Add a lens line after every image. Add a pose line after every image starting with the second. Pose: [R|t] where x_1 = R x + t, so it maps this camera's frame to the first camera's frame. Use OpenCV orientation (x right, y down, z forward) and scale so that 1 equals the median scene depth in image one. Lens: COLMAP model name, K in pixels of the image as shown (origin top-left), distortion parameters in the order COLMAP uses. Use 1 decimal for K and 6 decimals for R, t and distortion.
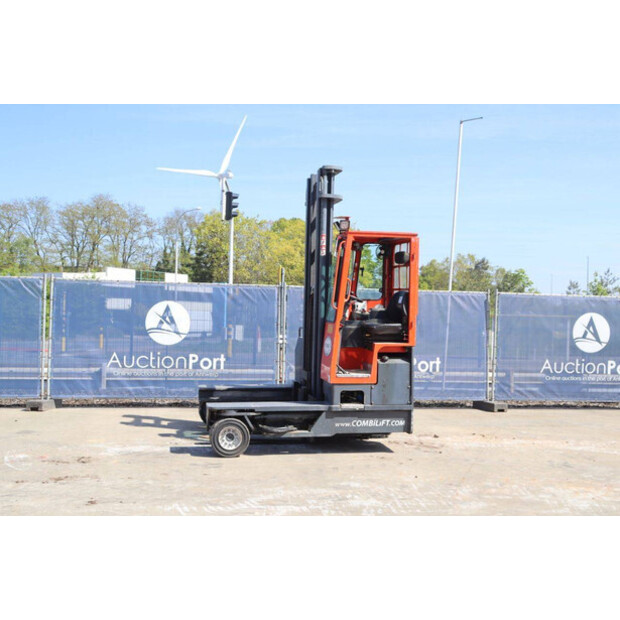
lens RADIAL K [[795.3, 0, 311.2], [0, 795.3, 299.3], [0, 0, 1]] dist [0.026068, 0.000000]
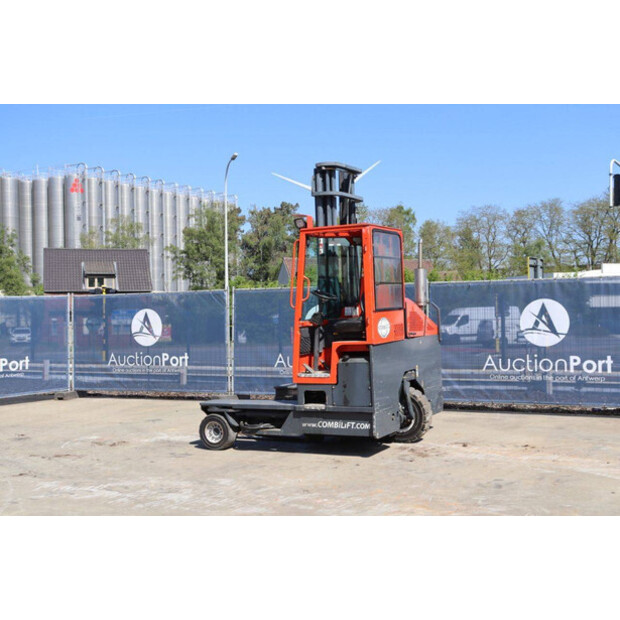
lens RADIAL K [[795.3, 0, 311.1], [0, 795.3, 300.0], [0, 0, 1]] dist [0.026068, 0.000000]
pose [[0.783730, -0.050754, -0.619024, 0.652042], [0.051301, 0.998540, -0.016919, 0.019282], [0.618979, -0.018497, 0.785190, 0.225388]]
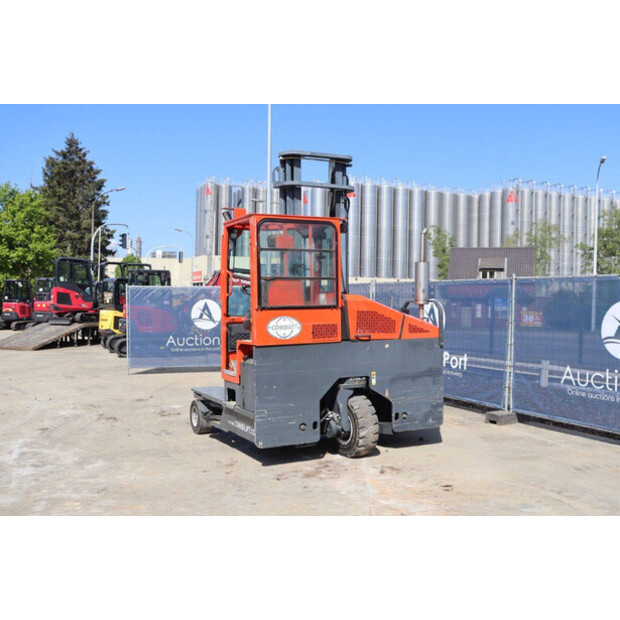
lens RADIAL K [[633.6, 0, 309.1], [0, 633.6, 310.4], [0, 0, 1]] dist [-0.046124, 0.000000]
pose [[0.275474, -0.009305, -0.961264, 0.796454], [0.016845, 0.999846, -0.004851, 0.025566], [0.961161, -0.014856, 0.275588, 0.869709]]
